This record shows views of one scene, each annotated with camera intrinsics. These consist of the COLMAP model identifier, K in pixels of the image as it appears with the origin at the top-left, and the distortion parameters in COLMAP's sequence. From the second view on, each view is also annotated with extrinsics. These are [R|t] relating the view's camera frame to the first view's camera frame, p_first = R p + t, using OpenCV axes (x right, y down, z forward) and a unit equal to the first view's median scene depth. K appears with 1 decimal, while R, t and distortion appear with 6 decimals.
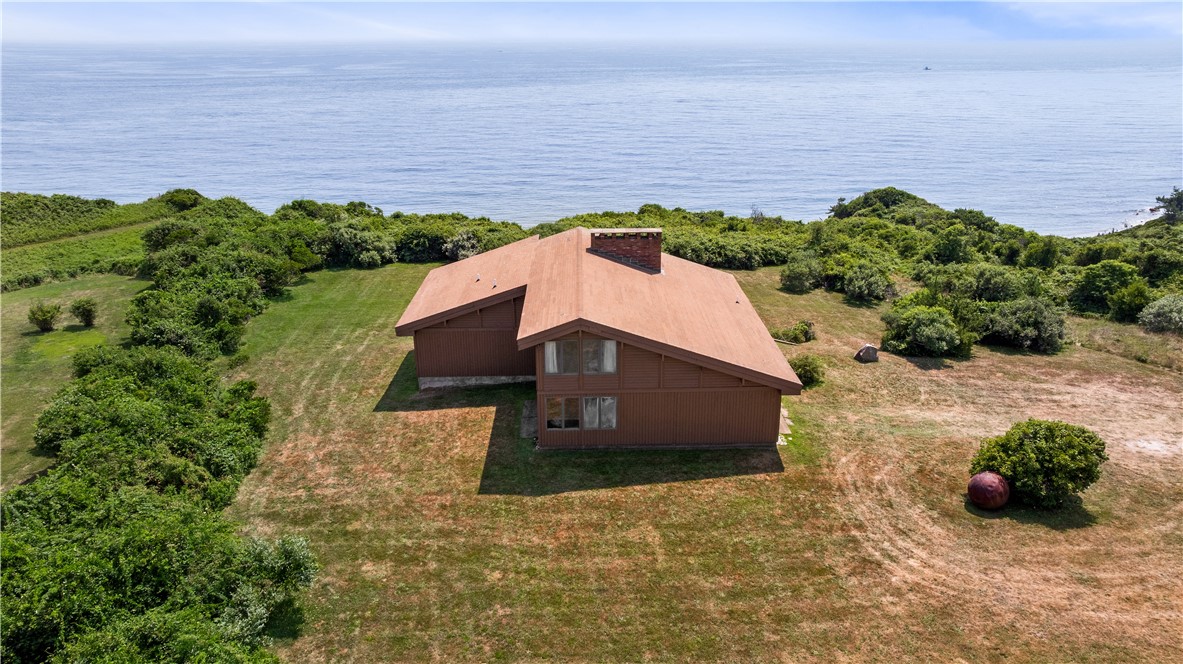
lens RADIAL K [[865.0, 0, 593.9], [0, 865.0, 332.5], [0, 0, 1]] dist [-0.013269, 0.000908]
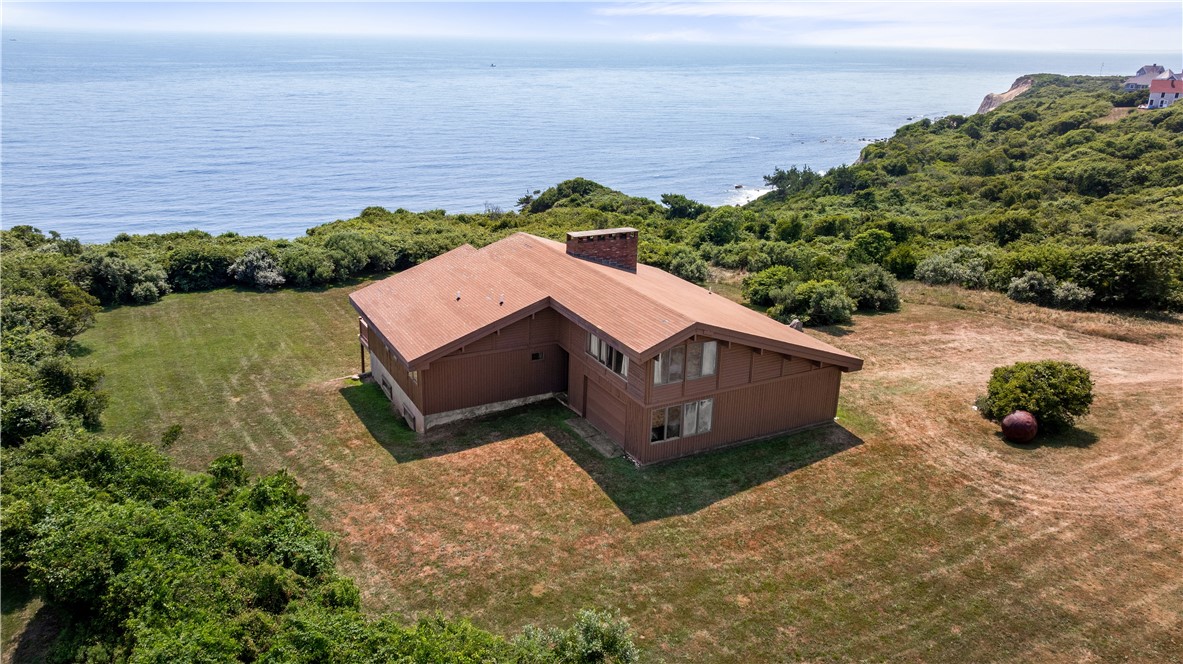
lens RADIAL K [[865.0, 0, 592.4], [0, 865.0, 330.8], [0, 0, 1]] dist [-0.013269, 0.000908]
pose [[0.893379, -0.120653, 0.432800, -0.417508], [0.119651, 0.992373, 0.029665, -0.038686], [-0.433078, 0.025283, 0.901002, 0.138379]]
